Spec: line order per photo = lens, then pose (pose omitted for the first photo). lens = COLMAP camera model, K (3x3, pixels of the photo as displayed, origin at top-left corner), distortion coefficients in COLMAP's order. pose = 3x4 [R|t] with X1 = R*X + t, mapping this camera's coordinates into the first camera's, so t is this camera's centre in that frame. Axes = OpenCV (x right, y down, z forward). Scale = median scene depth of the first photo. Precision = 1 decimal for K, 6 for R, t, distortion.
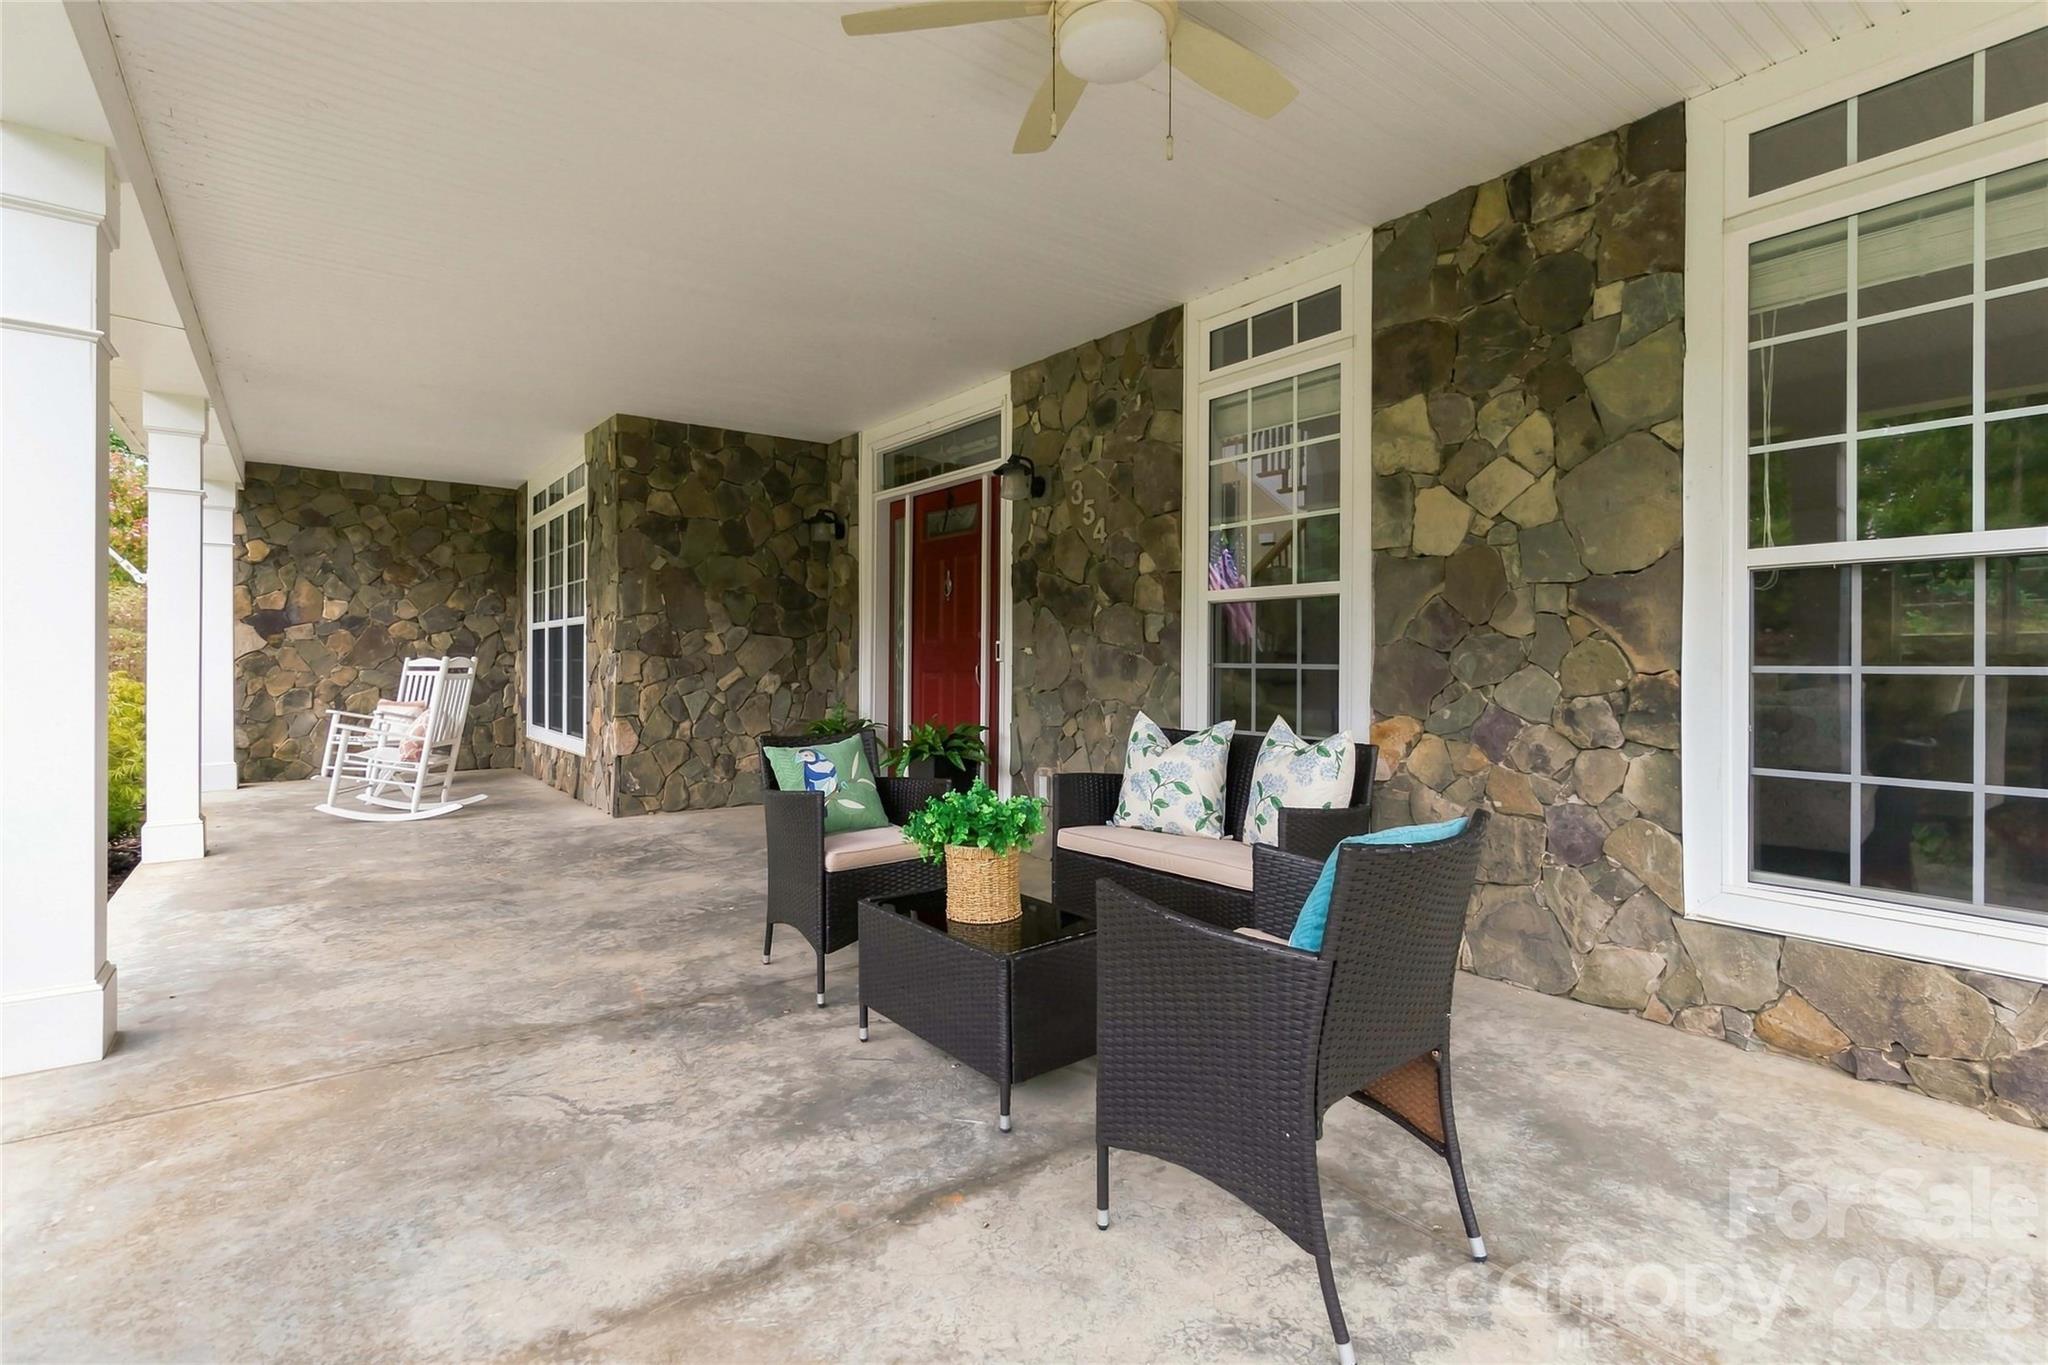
lens RADIAL K [[957.8, 0, 1027.7], [0, 957.8, 638.6], [0, 0, 1]] dist [0.018392, 0.000240]
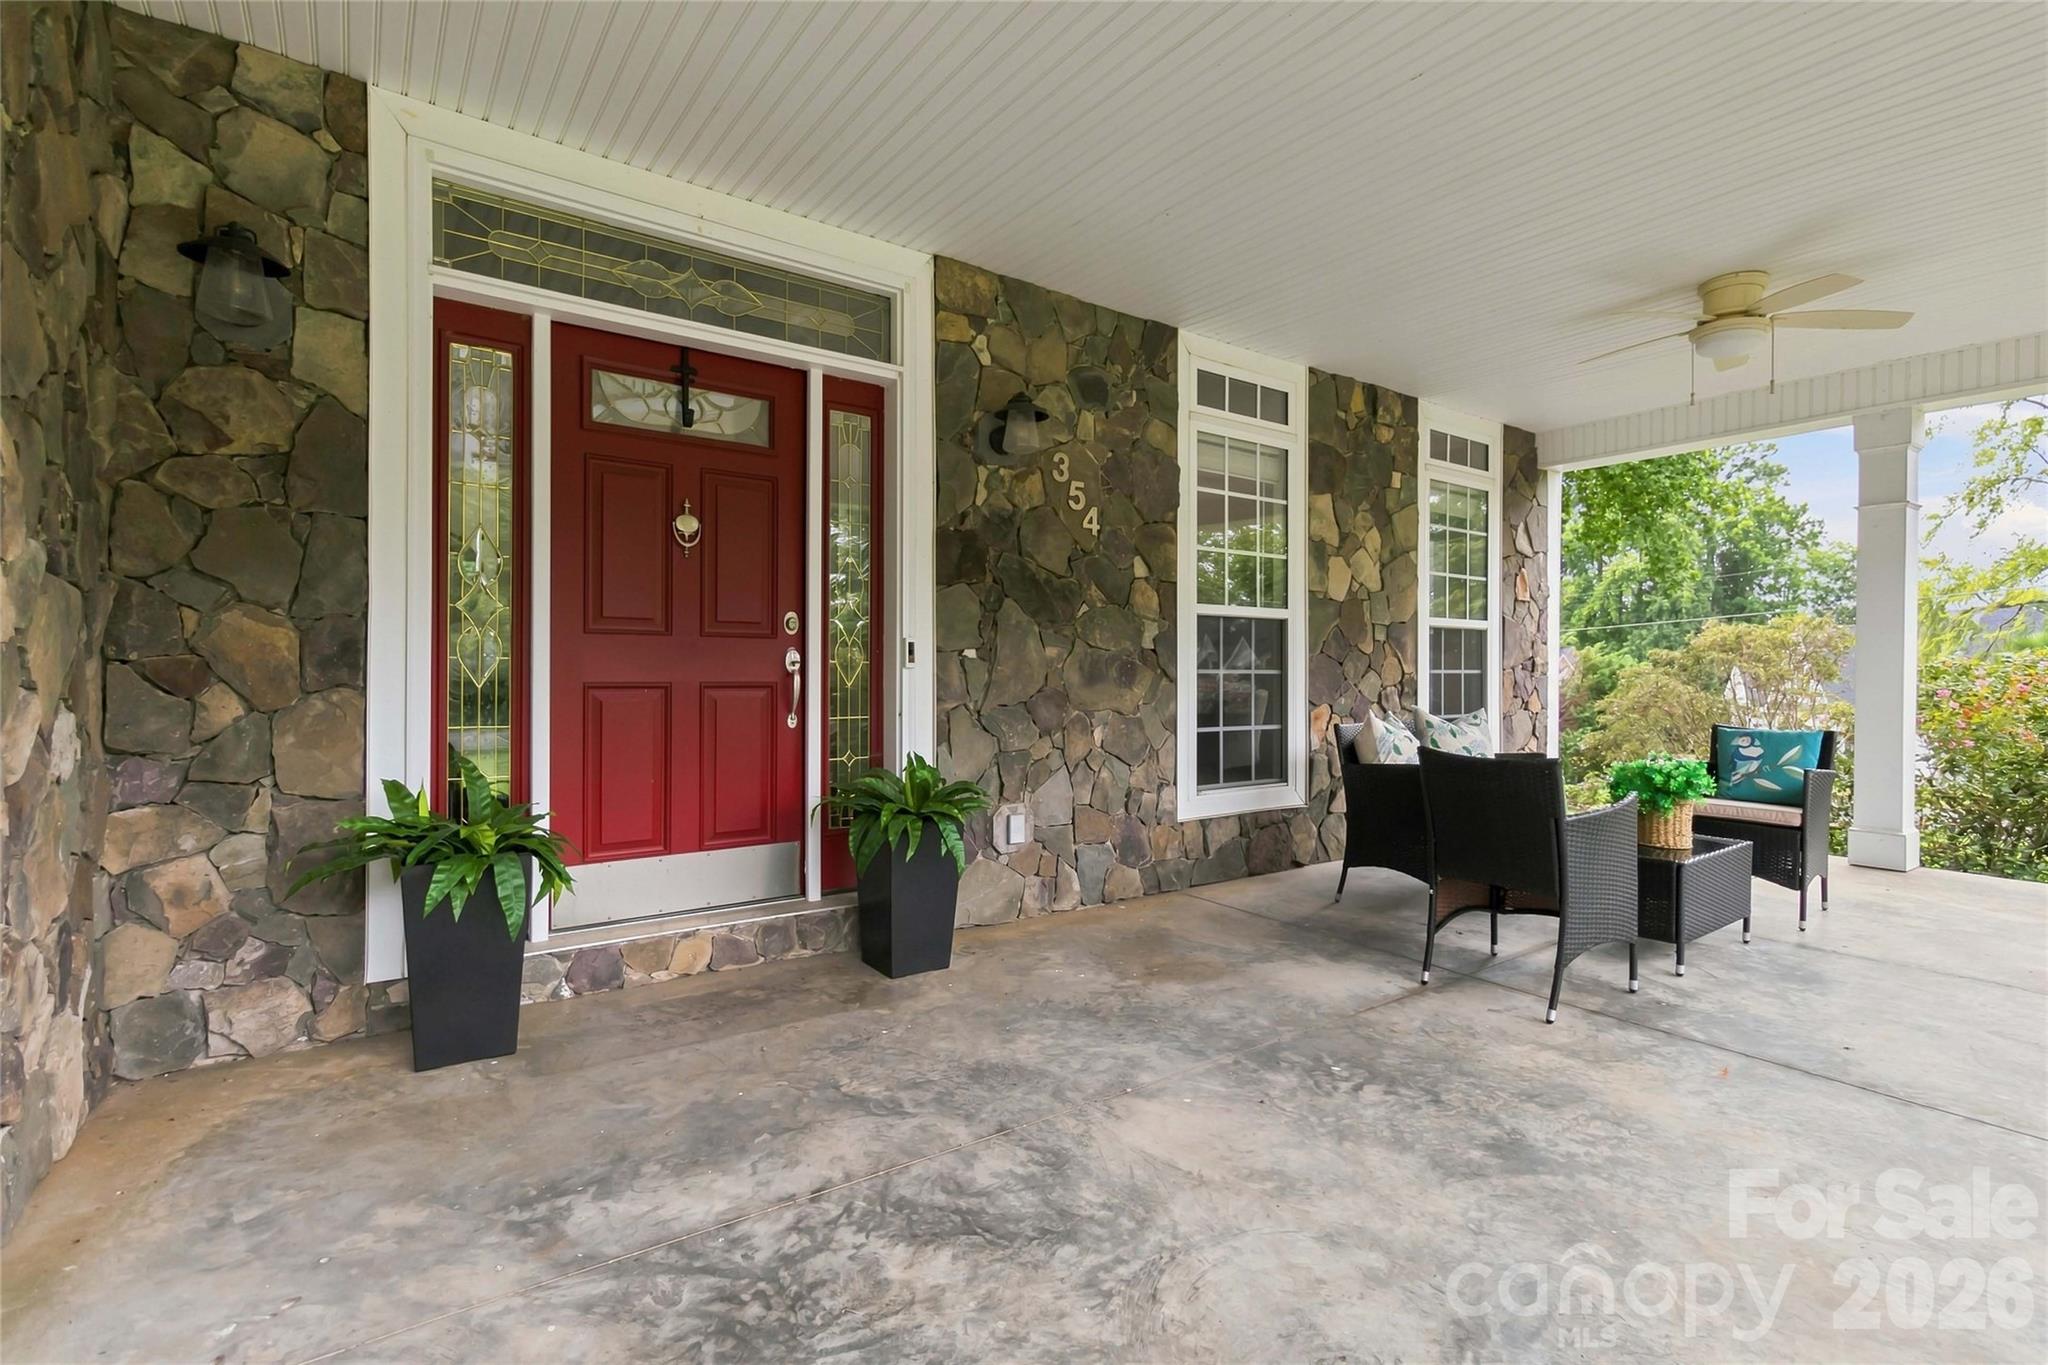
lens RADIAL K [[936.1, 0, 1033.3], [0, 936.1, 667.2], [0, 0, 1]] dist [-0.002838, 0.000072]
pose [[0.028334, 0.000595, 0.999598, -0.934333], [-0.022829, 0.999739, 0.000052, 0.028529], [-0.999338, -0.022821, 0.028340, 1.210125]]
